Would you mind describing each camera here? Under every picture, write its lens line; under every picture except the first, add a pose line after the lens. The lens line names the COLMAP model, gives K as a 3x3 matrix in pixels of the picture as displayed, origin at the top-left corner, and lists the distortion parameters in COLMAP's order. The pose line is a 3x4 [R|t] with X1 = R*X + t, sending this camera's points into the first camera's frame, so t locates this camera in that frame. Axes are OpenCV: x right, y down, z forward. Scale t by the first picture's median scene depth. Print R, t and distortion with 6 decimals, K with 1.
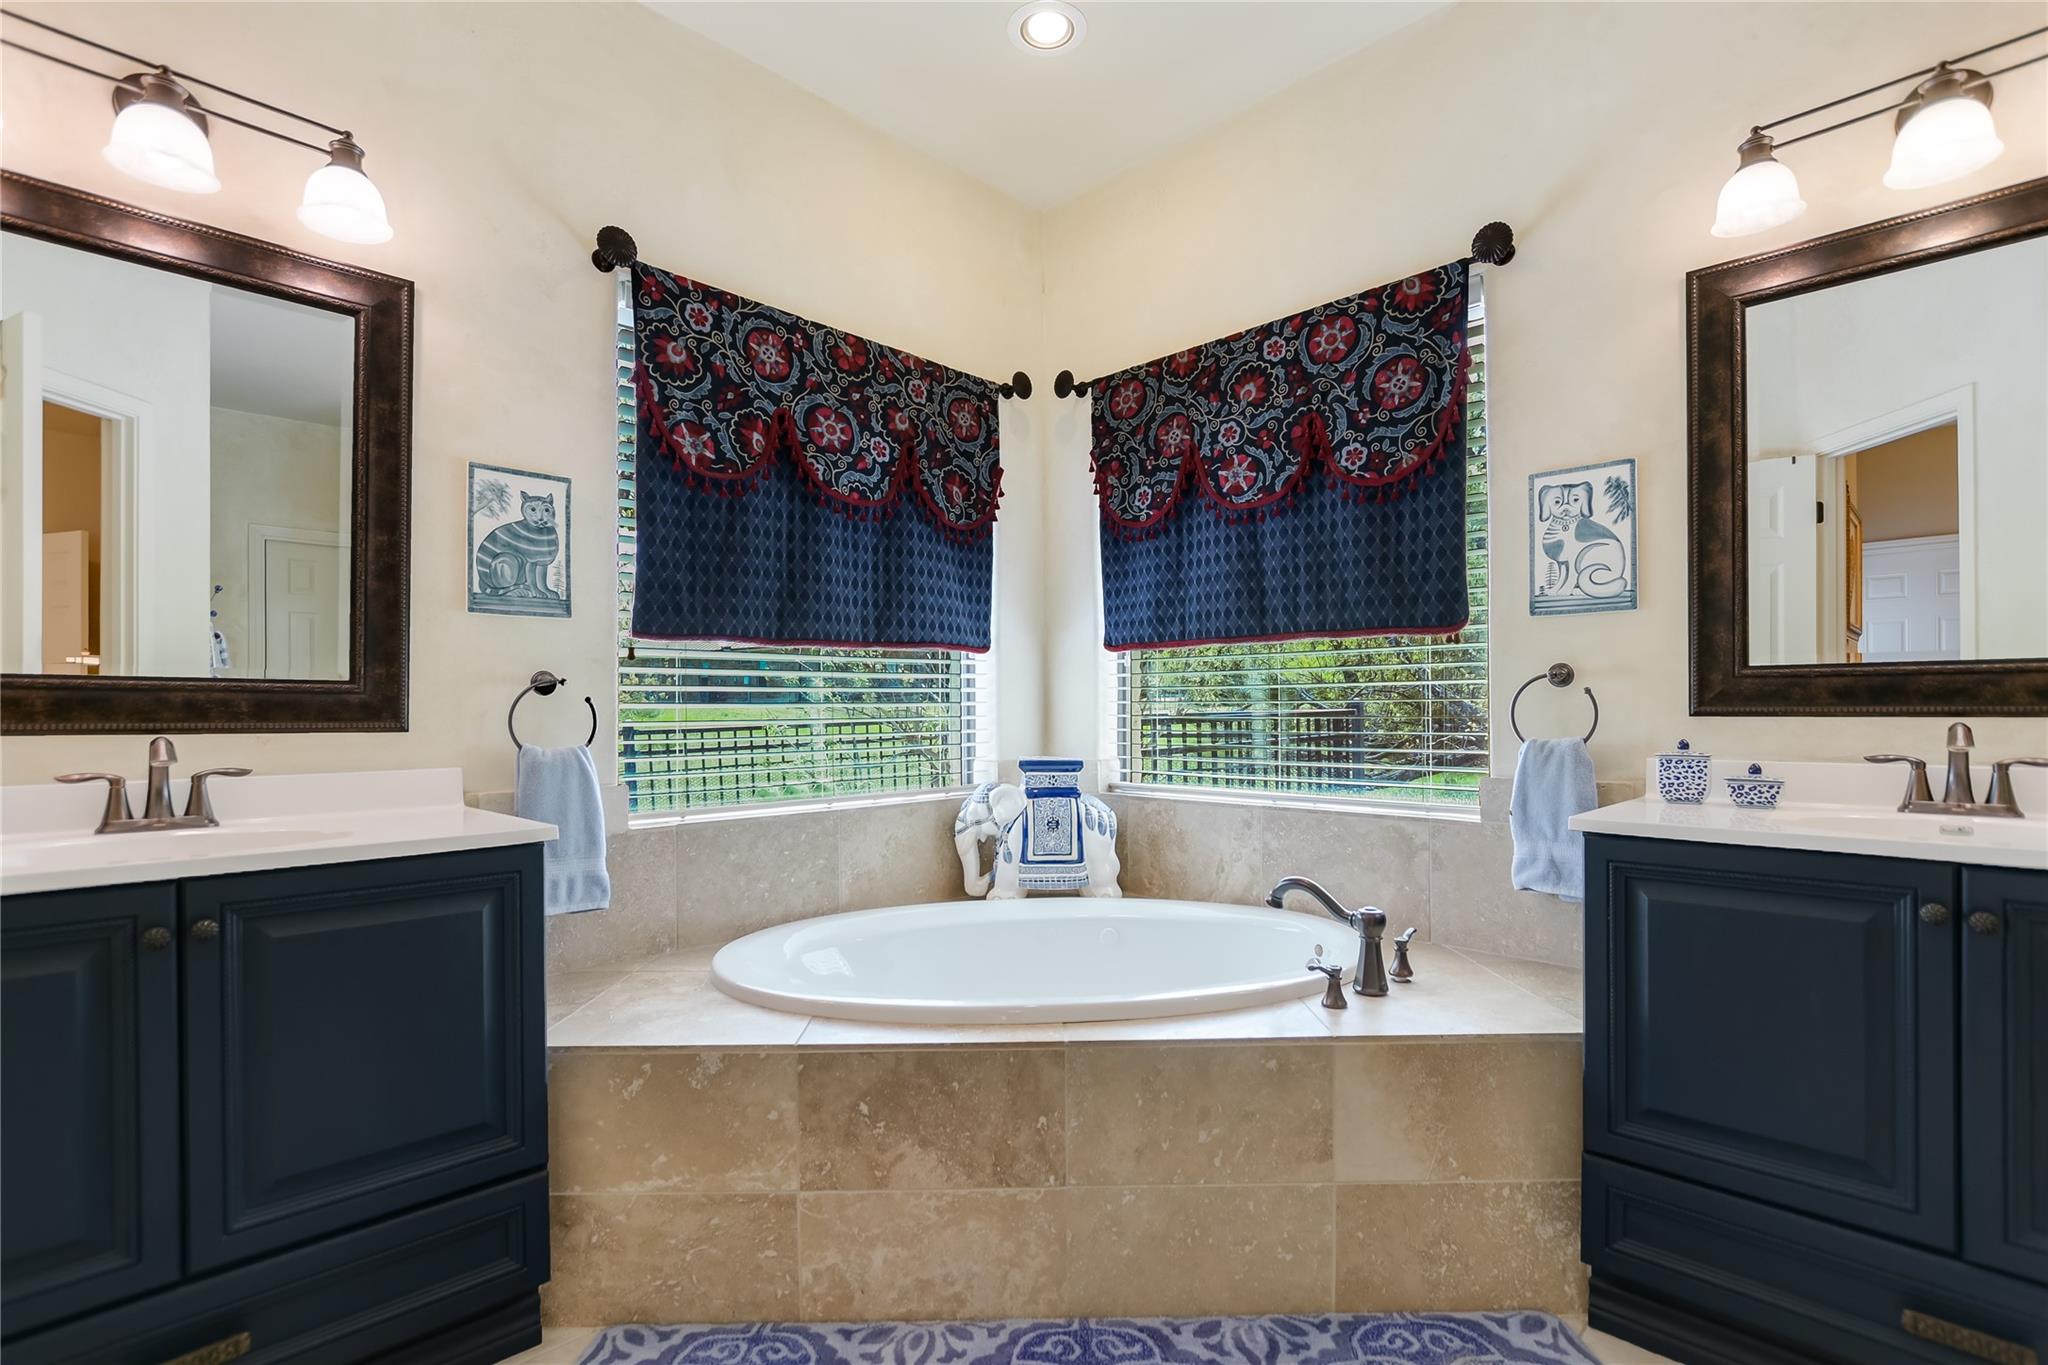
lens RADIAL K [[903.1, 0, 1012.1], [0, 903.1, 706.9], [0, 0, 1]] dist [-0.025131, 0.006849]
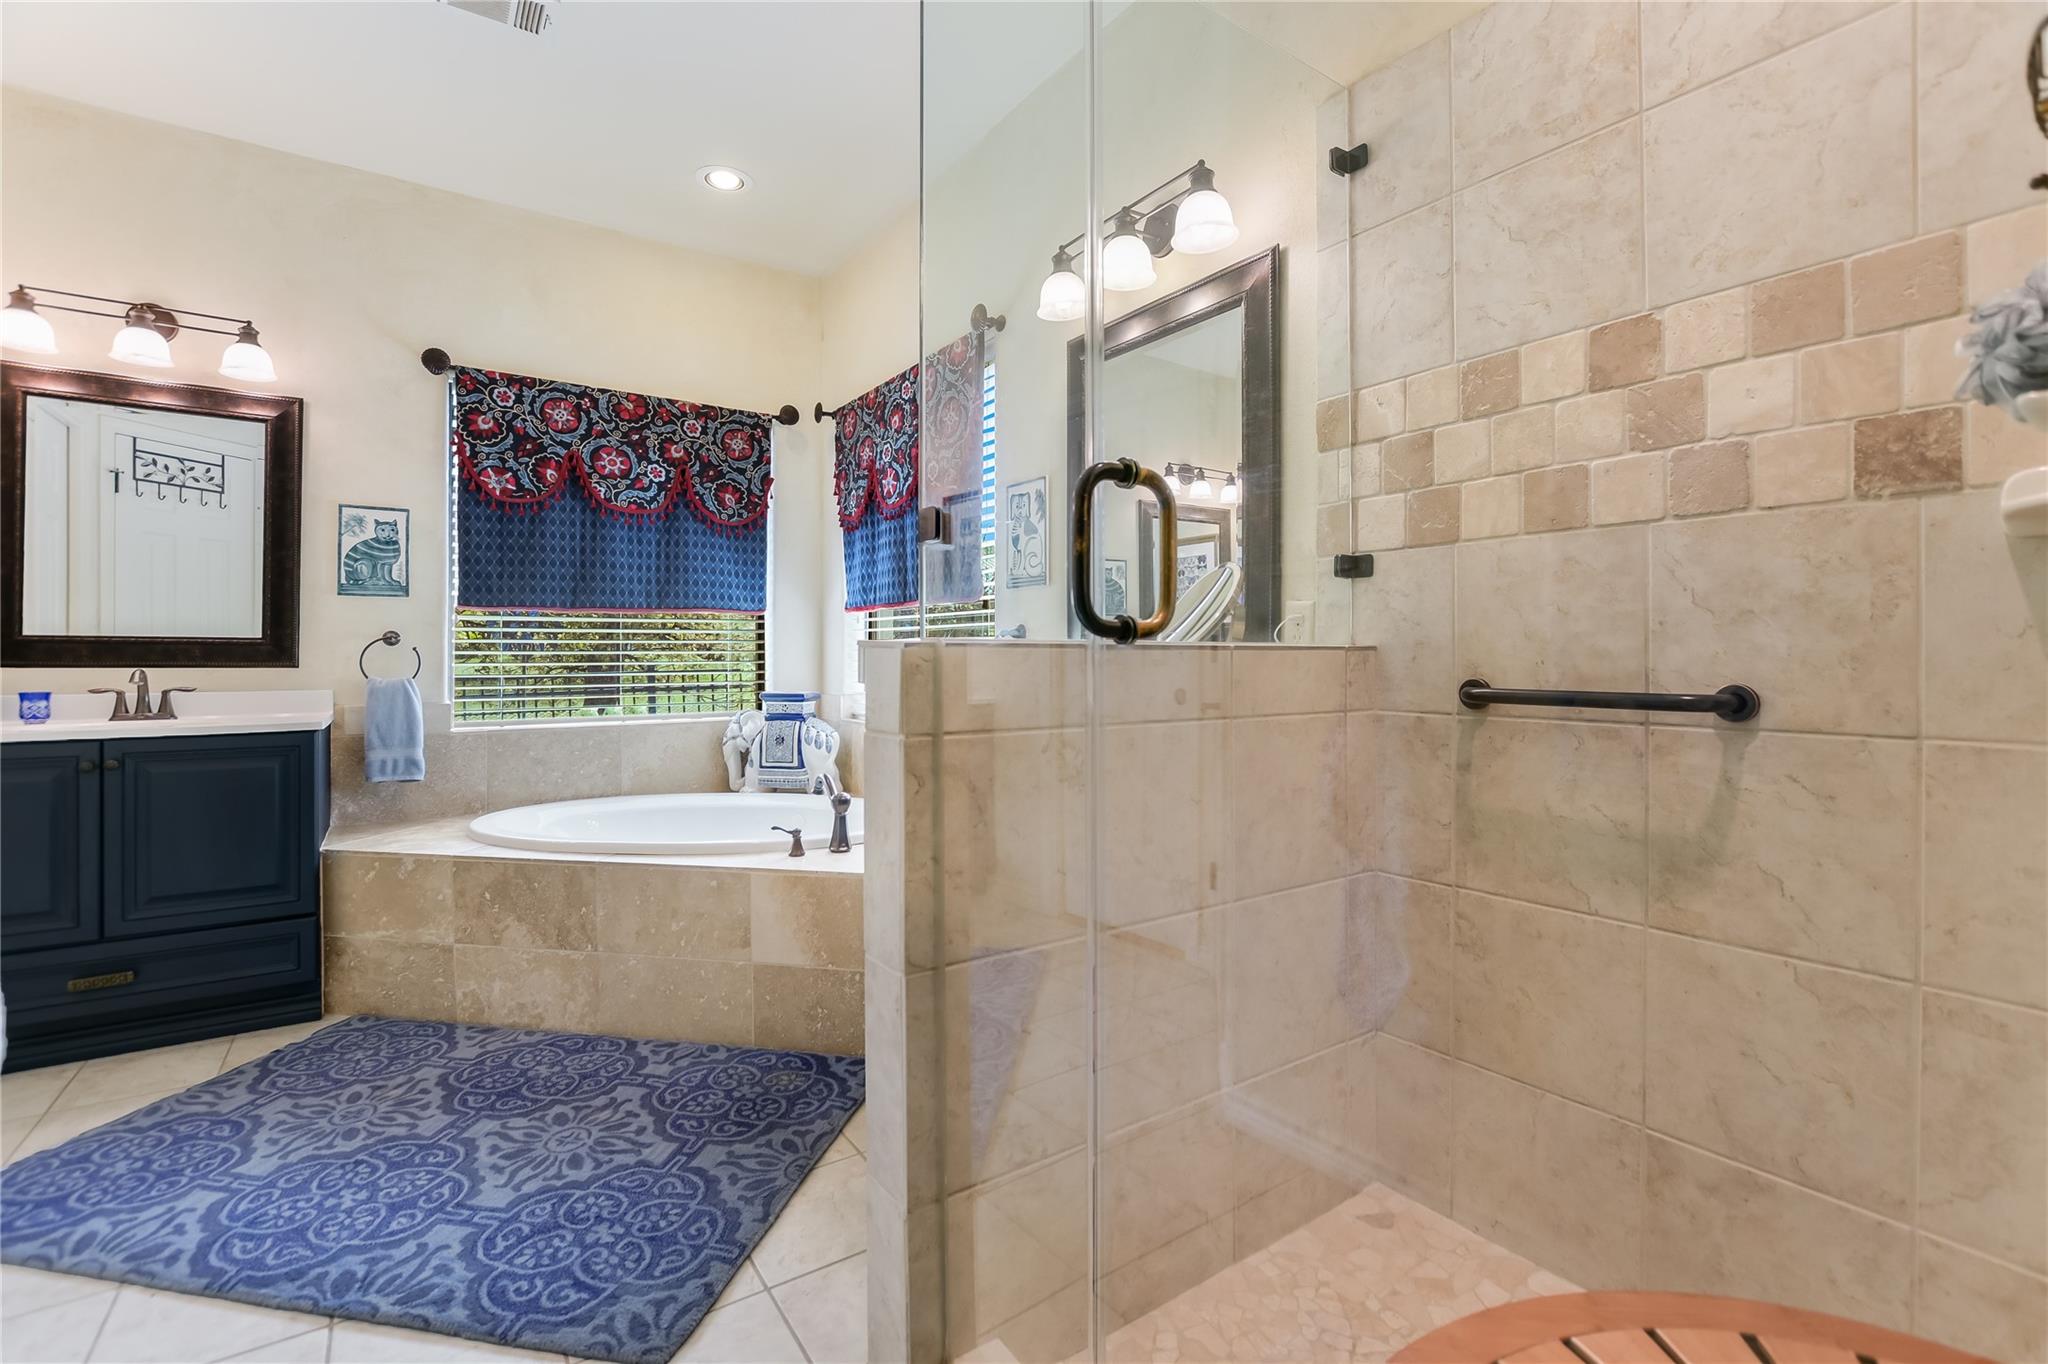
lens RADIAL K [[862.7, 0, 1025.6], [0, 862.7, 657.9], [0, 0, 1]] dist [-0.024720, 0.004588]
pose [[0.984787, 0.004575, -0.173708, 0.761891], [-0.003857, 0.999983, 0.004474, -0.002715], [0.173725, -0.003736, 0.984787, -0.266229]]
